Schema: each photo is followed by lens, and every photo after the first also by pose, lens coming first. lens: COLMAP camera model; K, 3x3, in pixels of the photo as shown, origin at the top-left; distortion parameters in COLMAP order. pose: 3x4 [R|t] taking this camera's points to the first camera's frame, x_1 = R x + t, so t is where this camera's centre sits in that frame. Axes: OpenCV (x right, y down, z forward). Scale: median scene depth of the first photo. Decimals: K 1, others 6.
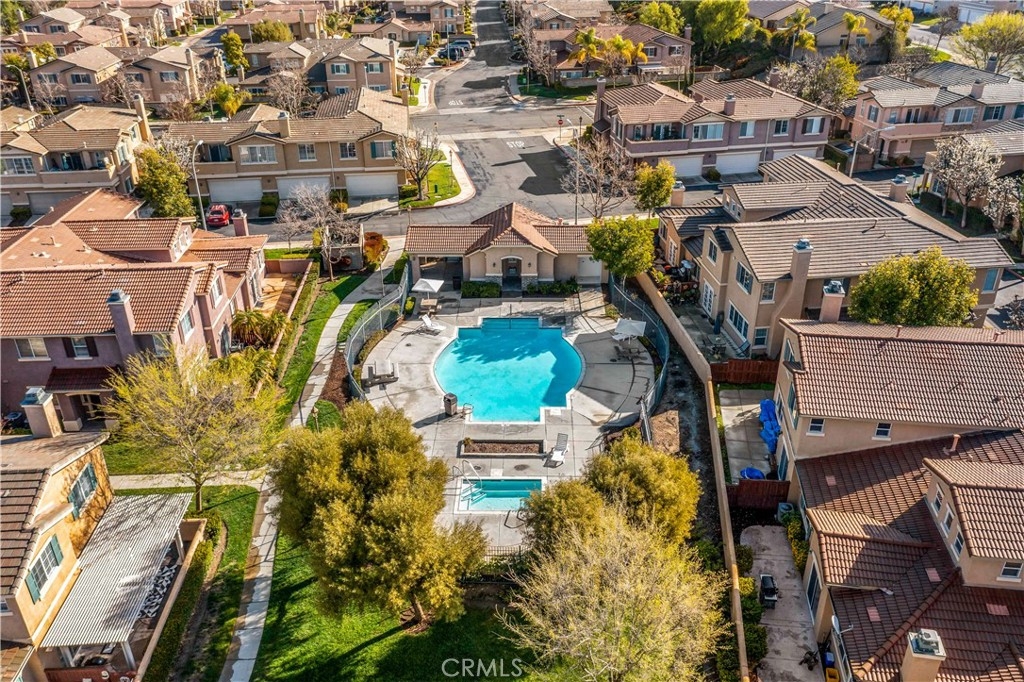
lens RADIAL K [[795.7, 0, 512.0], [0, 795.7, 341.0], [0, 0, 1]] dist [-0.011221, 0.008281]
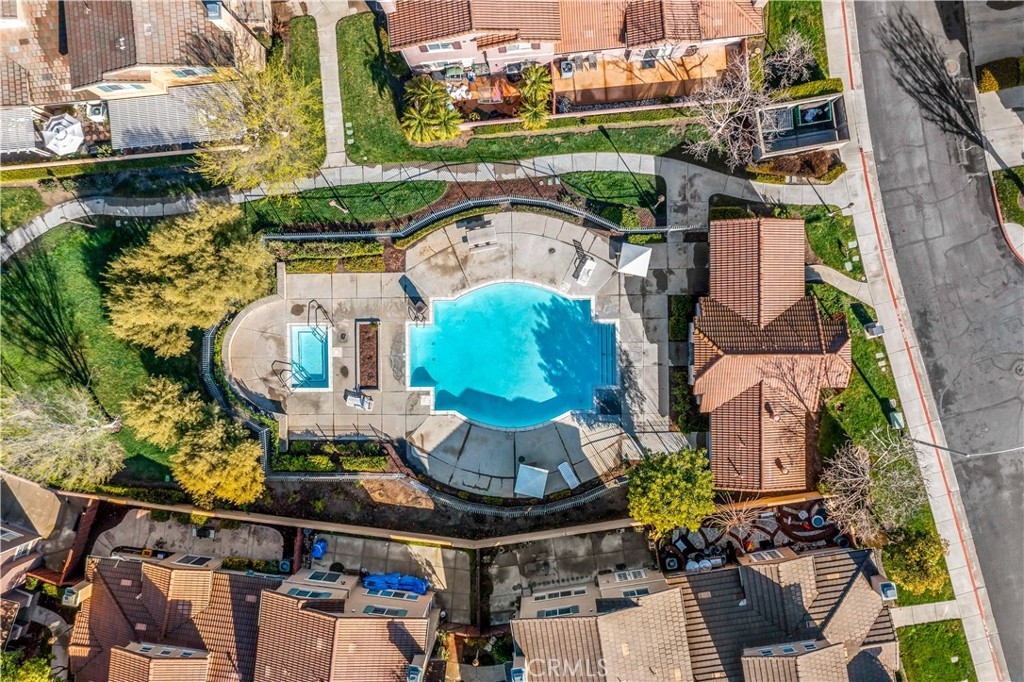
lens RADIAL K [[795.7, 0, 512.0], [0, 795.7, 341.0], [0, 0, 1]] dist [-0.011221, 0.008281]
pose [[0.030401, 0.999405, 0.016294, -0.037703], [-0.465995, -0.000250, 0.884787, -0.826183], [0.884265, -0.034491, 0.465710, 0.502791]]
